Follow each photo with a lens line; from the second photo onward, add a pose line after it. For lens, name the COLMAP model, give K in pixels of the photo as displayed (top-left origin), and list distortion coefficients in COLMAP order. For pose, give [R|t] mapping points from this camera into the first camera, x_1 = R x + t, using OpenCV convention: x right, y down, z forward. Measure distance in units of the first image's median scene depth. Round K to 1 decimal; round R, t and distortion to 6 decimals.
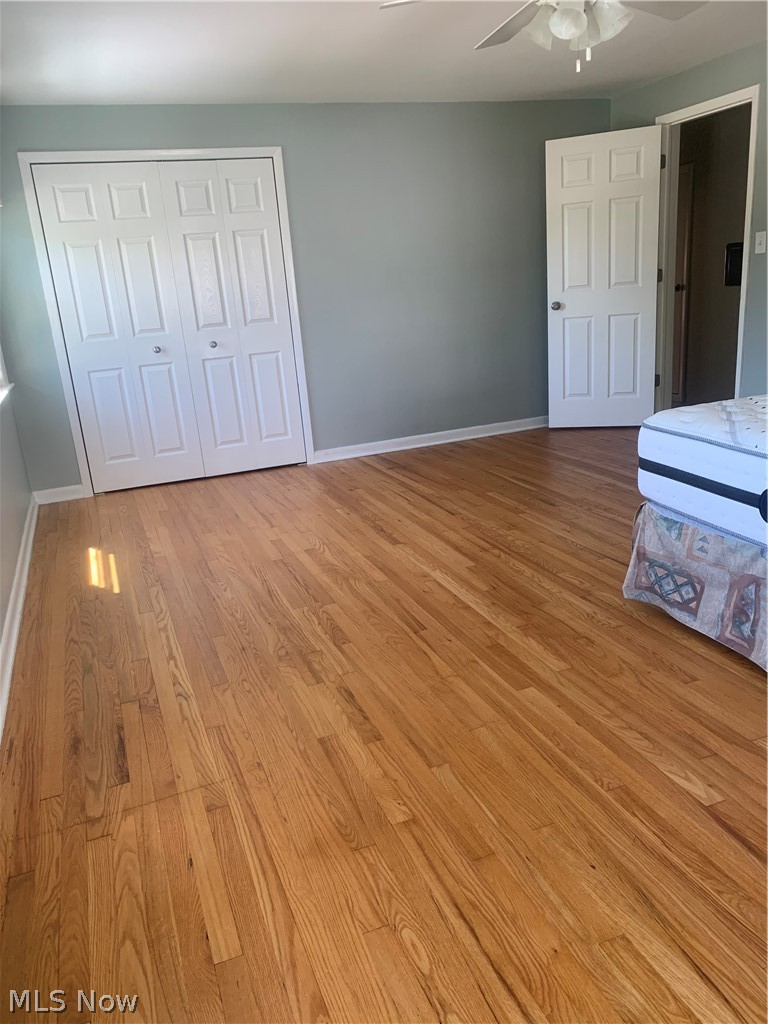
lens RADIAL K [[773.5, 0, 378.5], [0, 773.5, 517.6], [0, 0, 1]] dist [0.046678, -0.056415]
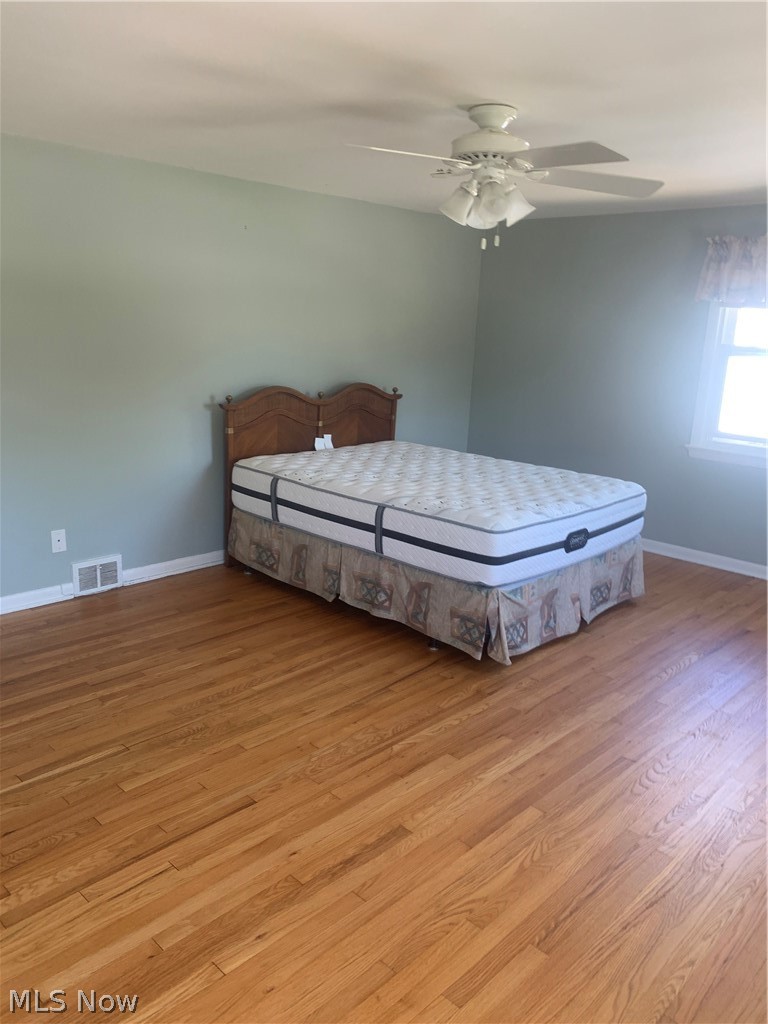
lens RADIAL K [[773.5, 0, 378.5], [0, 773.5, 517.6], [0, 0, 1]] dist [0.046678, -0.056415]
pose [[-0.419505, -0.162365, 0.893115, -0.567831], [0.263248, 0.919834, 0.290872, -0.450460], [-0.868744, 0.357132, -0.343133, 1.277807]]
